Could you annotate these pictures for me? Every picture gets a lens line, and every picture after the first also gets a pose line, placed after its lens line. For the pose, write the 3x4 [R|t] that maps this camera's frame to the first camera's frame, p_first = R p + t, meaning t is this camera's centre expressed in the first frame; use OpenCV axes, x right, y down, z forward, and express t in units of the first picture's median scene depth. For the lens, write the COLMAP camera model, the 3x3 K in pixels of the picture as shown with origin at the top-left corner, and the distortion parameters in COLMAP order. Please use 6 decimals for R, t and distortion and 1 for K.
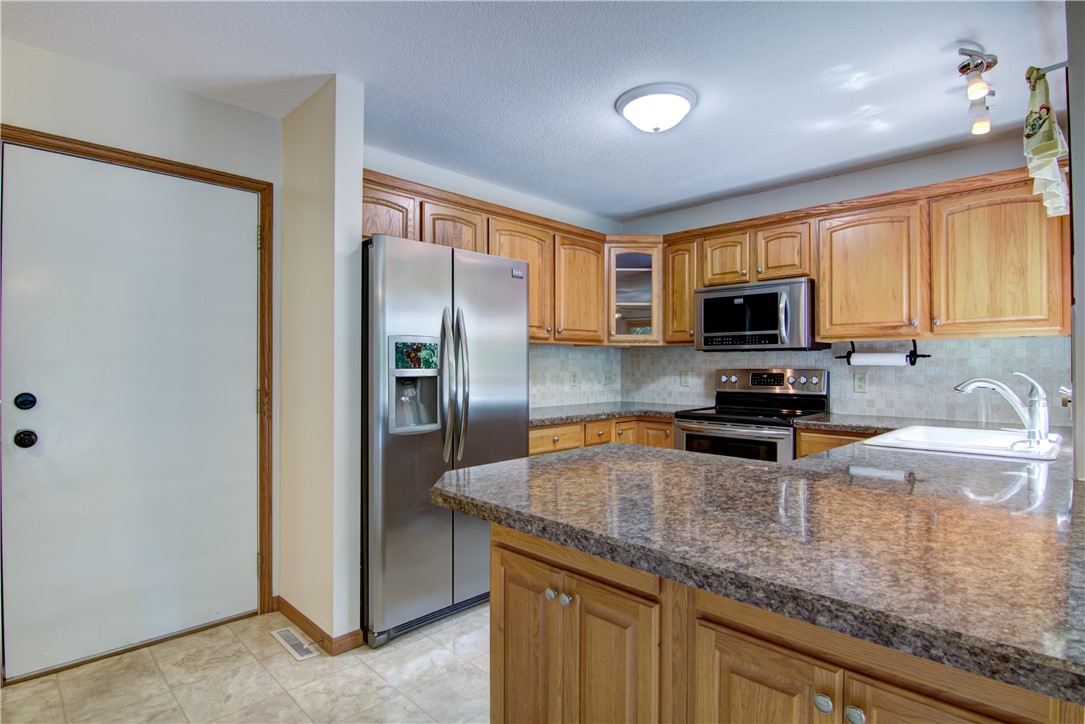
lens RADIAL K [[550.7, 0, 551.7], [0, 550.7, 363.3], [0, 0, 1]] dist [0.000782, -0.012175]
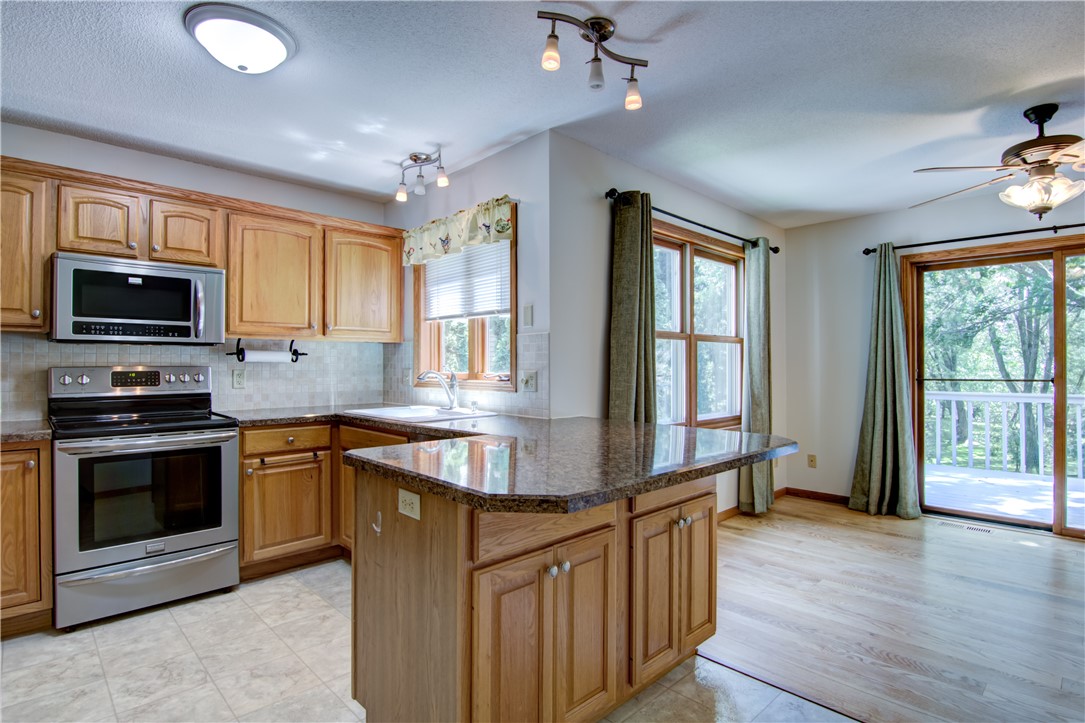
lens RADIAL K [[545.9, 0, 542.5], [0, 545.9, 361.5], [0, 0, 1]] dist [-0.000014, -0.010699]
pose [[0.032323, 0.002990, 0.999473, -0.420136], [-0.005767, 0.999979, -0.002805, 0.002393], [-0.999461, -0.005673, 0.032339, 0.381647]]
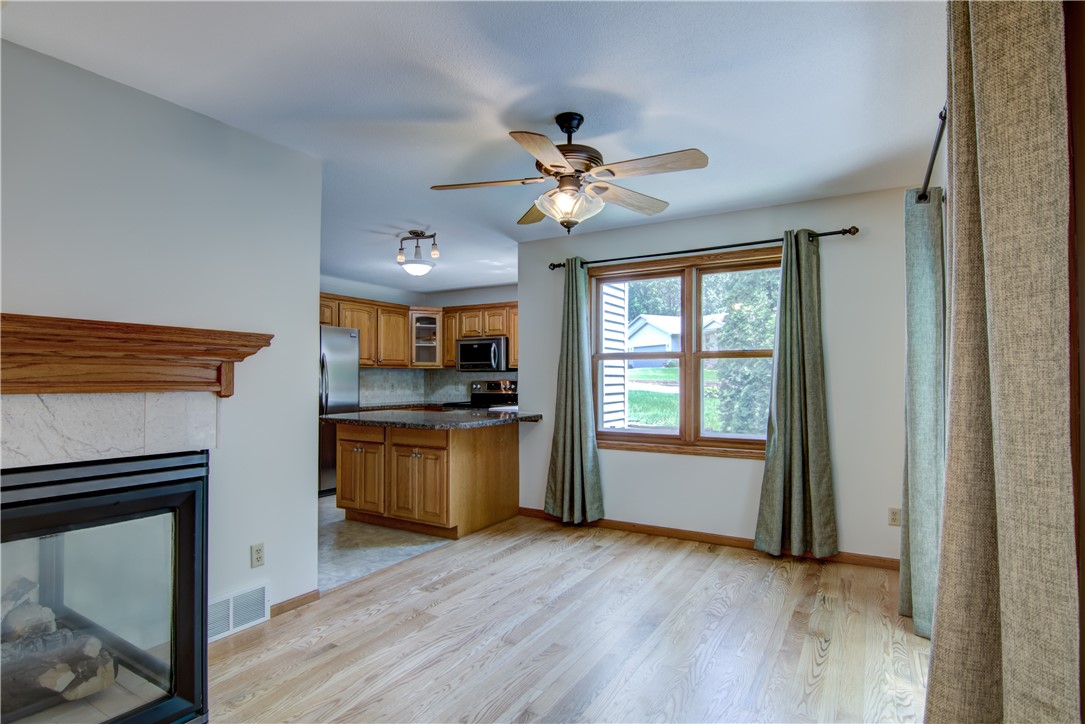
lens RADIAL K [[550.7, 0, 551.7], [0, 550.7, 363.3], [0, 0, 1]] dist [0.000782, -0.012175]
pose [[0.970448, 0.004060, 0.241277, 0.129409], [0.001566, 0.999731, -0.023122, -0.006902], [-0.241306, 0.022816, 0.970181, -0.949475]]
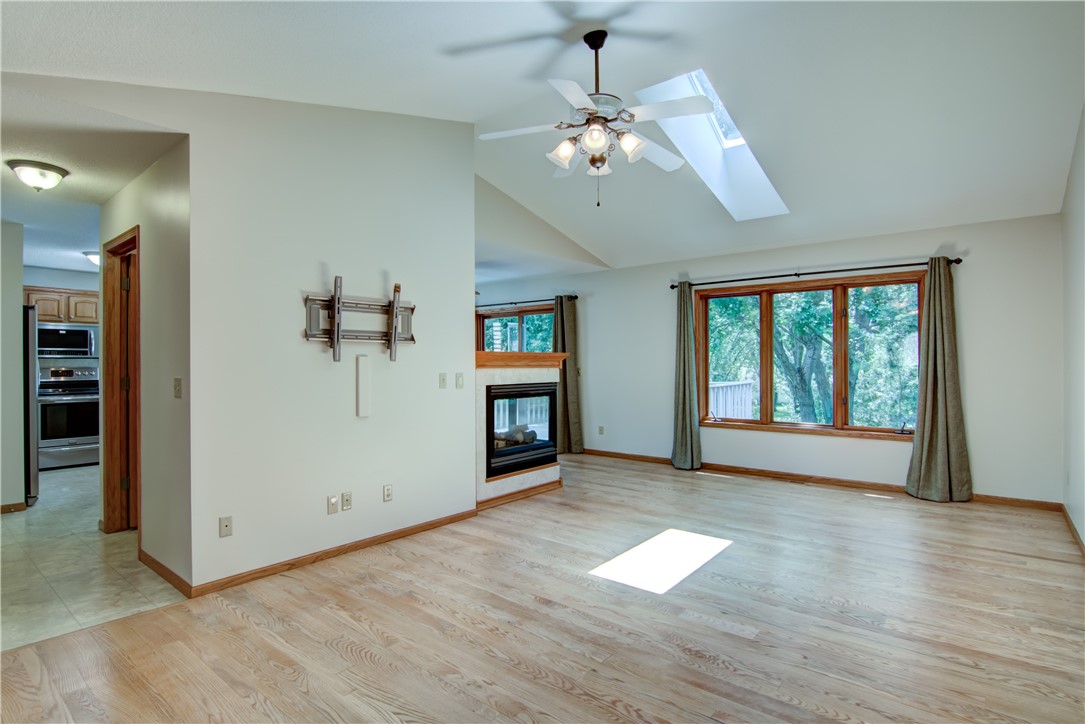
lens RADIAL K [[550.7, 0, 551.7], [0, 550.7, 363.3], [0, 0, 1]] dist [0.000782, -0.012175]
pose [[-0.094352, -0.004526, 0.995529, -1.666810], [-0.003242, 0.999986, 0.004239, -0.018672], [-0.995534, -0.002828, -0.094365, -0.489257]]
